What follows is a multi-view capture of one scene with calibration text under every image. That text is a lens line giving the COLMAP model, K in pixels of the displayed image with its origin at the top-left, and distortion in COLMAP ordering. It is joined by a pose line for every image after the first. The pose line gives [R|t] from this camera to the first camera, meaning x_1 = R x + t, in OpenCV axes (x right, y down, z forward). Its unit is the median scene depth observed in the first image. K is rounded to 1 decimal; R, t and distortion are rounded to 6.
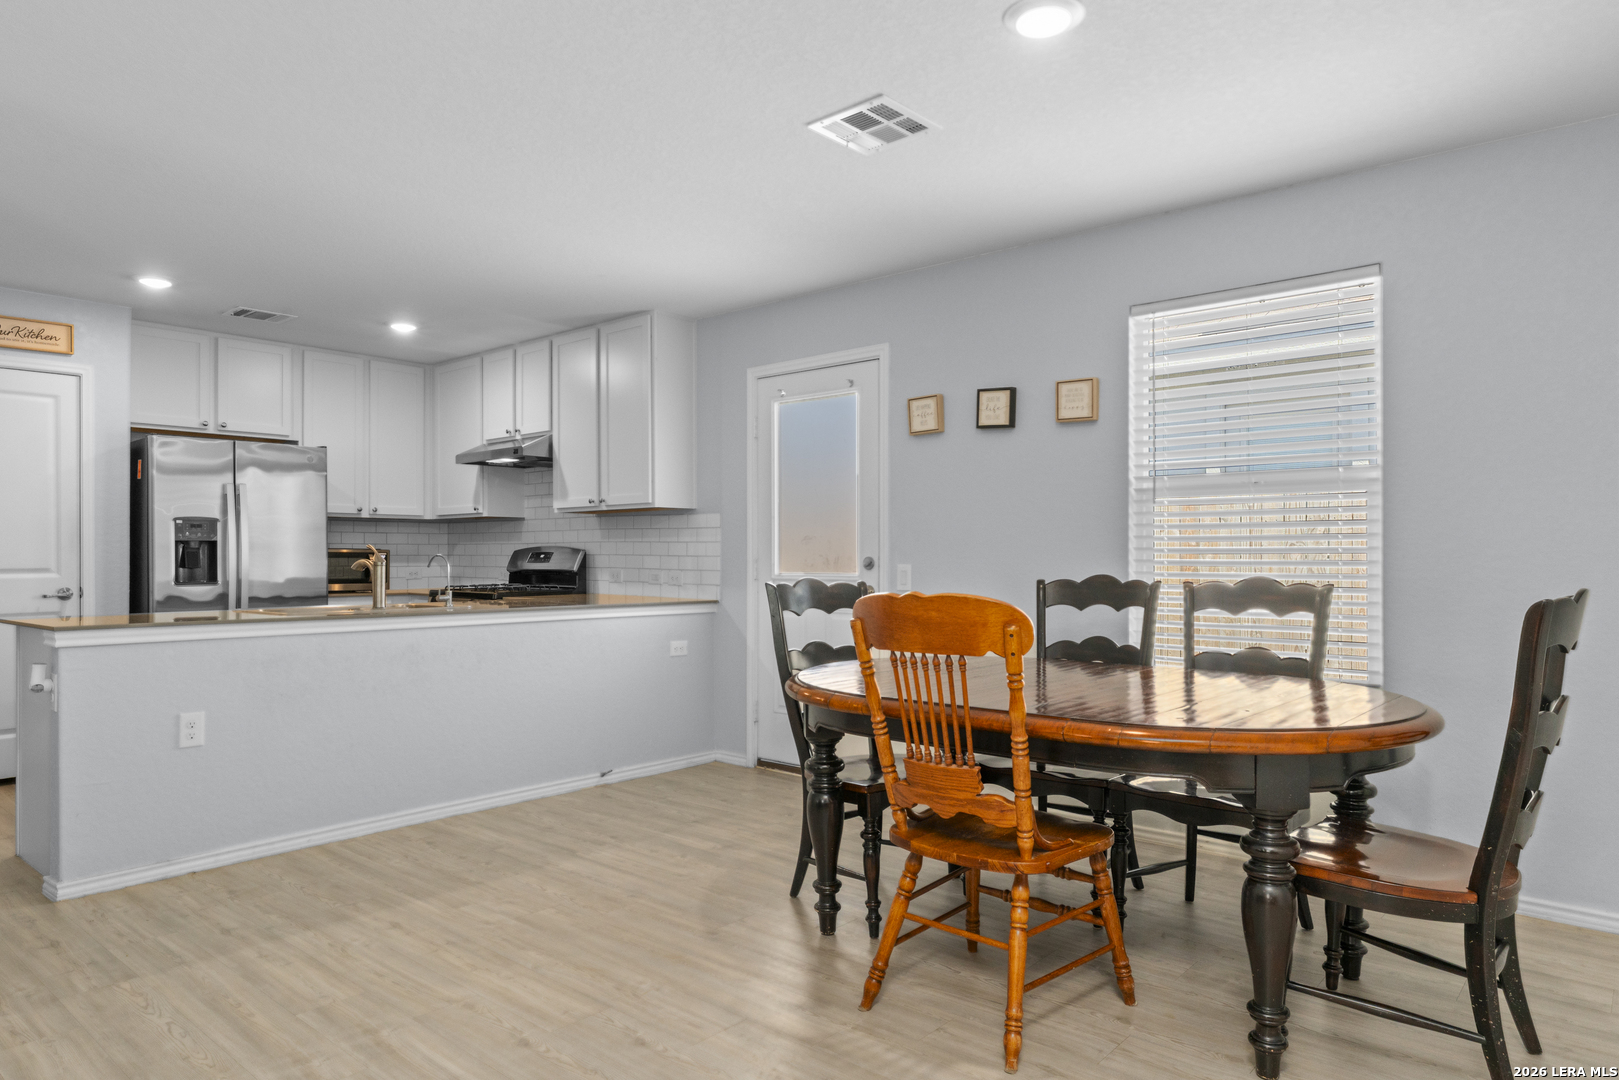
lens RADIAL K [[1005.1, 0, 813.1], [0, 1005.1, 550.9], [0, 0, 1]] dist [0.000400, -0.003418]
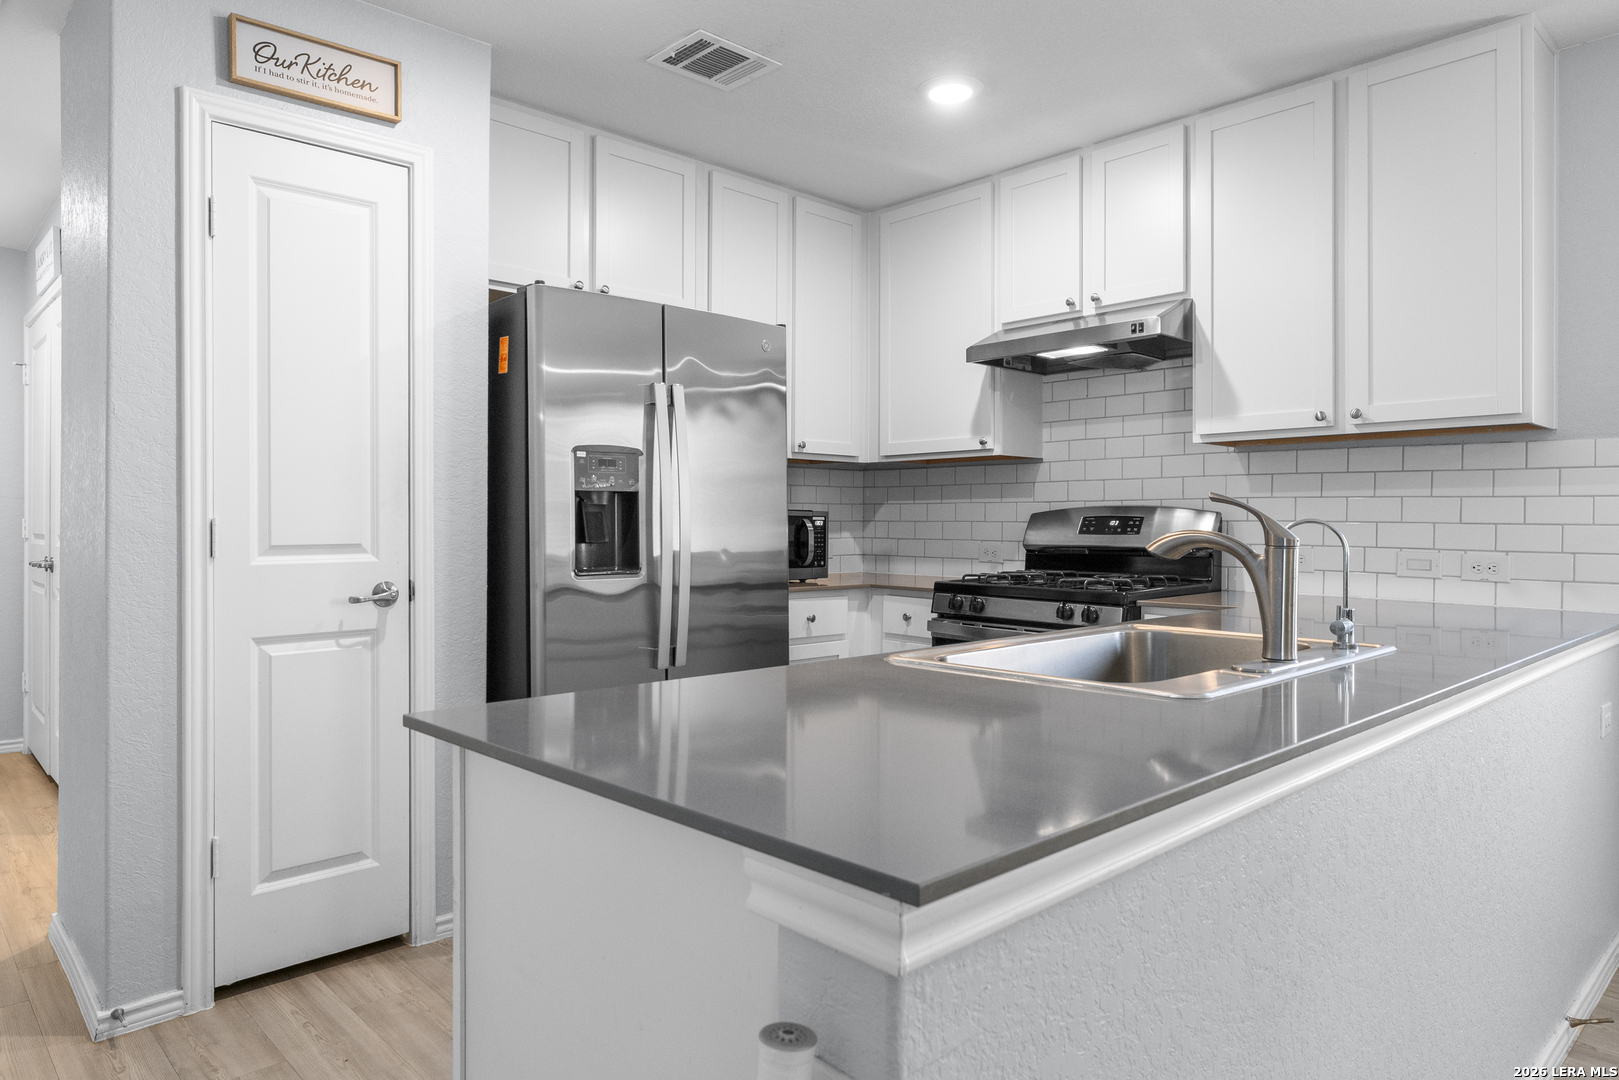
lens RADIAL K [[1005.1, 0, 805.2], [0, 1005.1, 527.5], [0, 0, 1]] dist [0.000400, -0.003418]
pose [[0.994806, 0.002953, -0.101747, -0.416076], [-0.001991, 0.999952, 0.009550, 0.003180], [0.101770, -0.009298, 0.994764, 0.444557]]
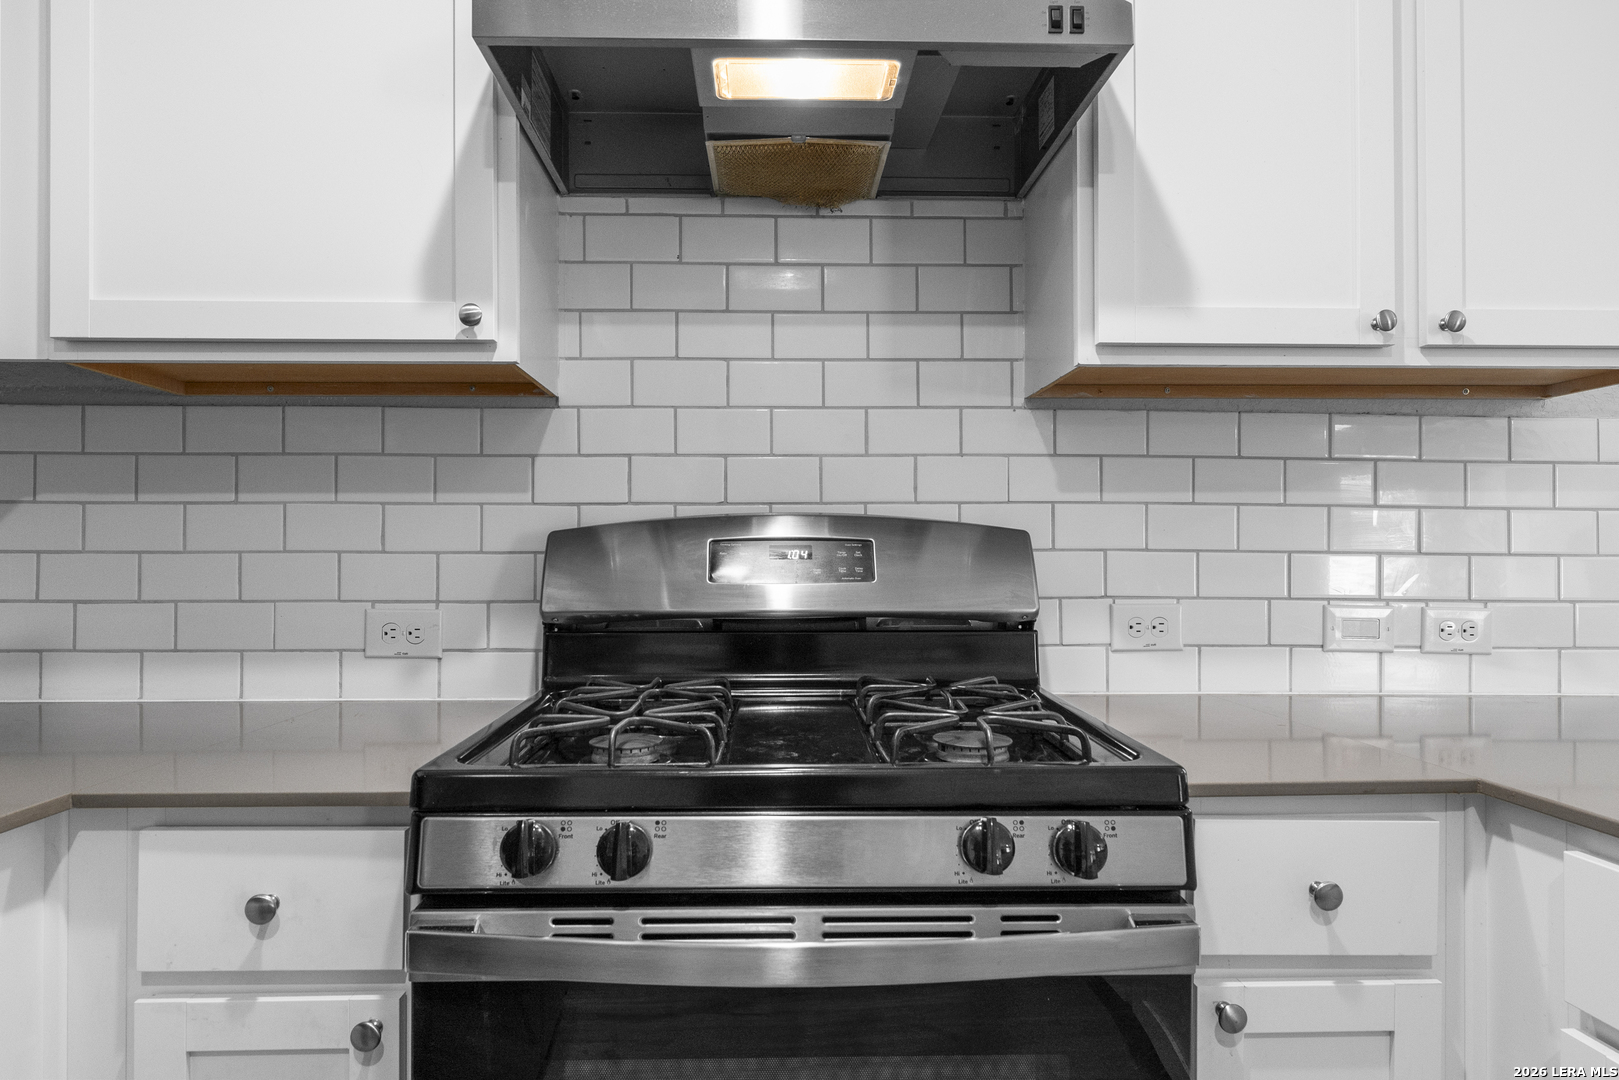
lens RADIAL K [[1005.1, 0, 808.9], [0, 1005.1, 552.3], [0, 0, 1]] dist [0.000400, -0.003418]
pose [[0.728104, 0.004428, 0.685452, -0.464912], [-0.001853, 0.999988, -0.004492, 0.006532], [-0.685464, 0.002000, 0.728104, 0.885685]]
